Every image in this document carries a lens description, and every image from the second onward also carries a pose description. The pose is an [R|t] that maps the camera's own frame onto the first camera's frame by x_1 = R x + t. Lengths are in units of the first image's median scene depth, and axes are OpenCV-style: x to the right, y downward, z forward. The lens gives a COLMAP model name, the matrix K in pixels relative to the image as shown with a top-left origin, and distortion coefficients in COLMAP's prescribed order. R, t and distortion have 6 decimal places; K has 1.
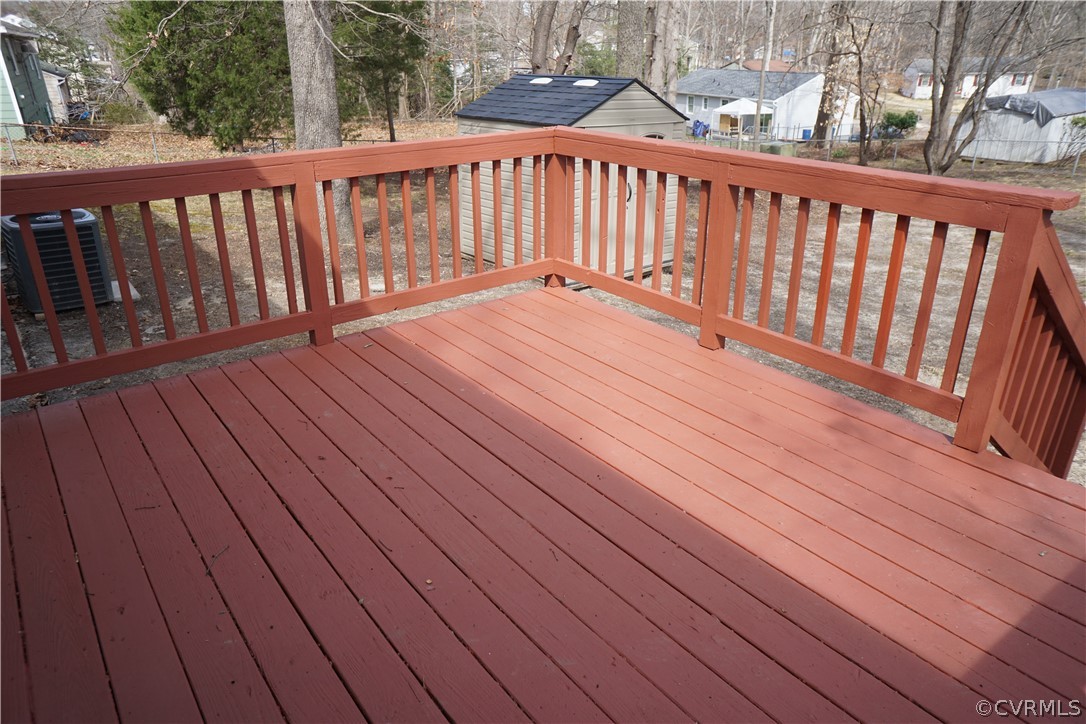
lens RADIAL K [[746.1, 0, 540.2], [0, 746.1, 351.5], [0, 0, 1]] dist [-0.074629, 0.104805]
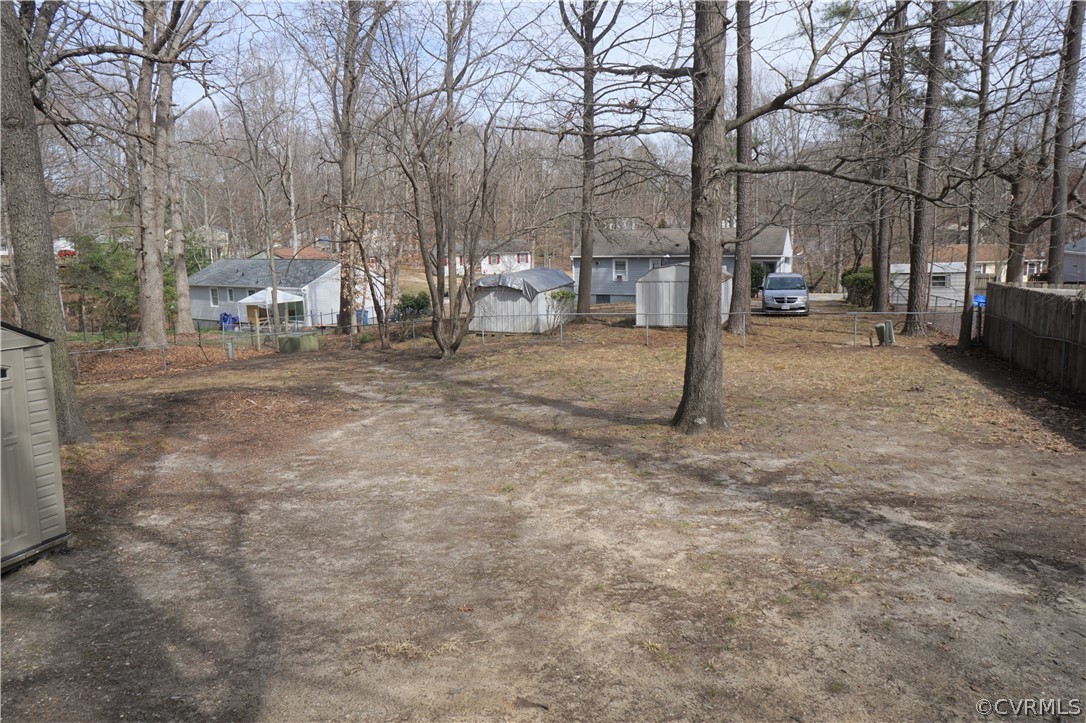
lens RADIAL K [[779.0, 0, 543.0], [0, 779.0, 361.5], [0, 0, 1]] dist [-0.065275, 0.087351]
pose [[0.844513, -0.102816, 0.525573, 0.076325], [0.219345, 0.961711, -0.164315, -0.024032], [-0.488555, 0.254048, 0.834730, 0.052121]]
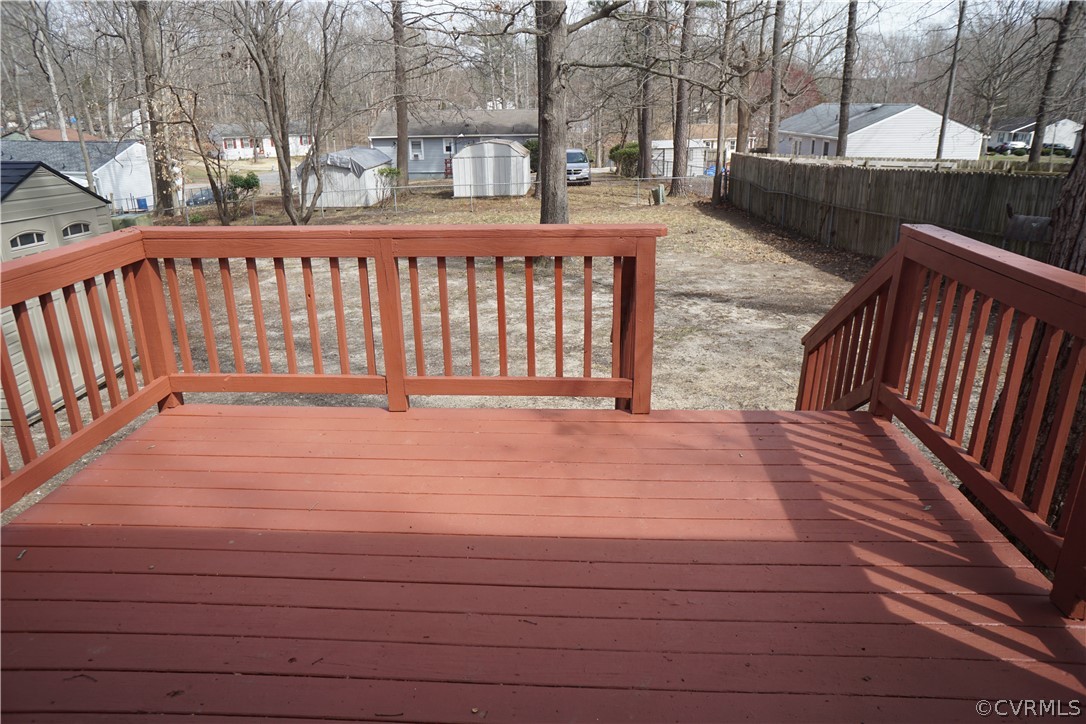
lens RADIAL K [[722.8, 0, 543.0], [0, 722.8, 362.0], [0, 0, 1]] dist [-0.057555, 0.075117]
pose [[0.646266, -0.261457, 0.716925, -0.050108], [0.301648, 0.950487, 0.074717, -0.011961], [-0.700963, 0.167972, 0.693135, 0.019066]]
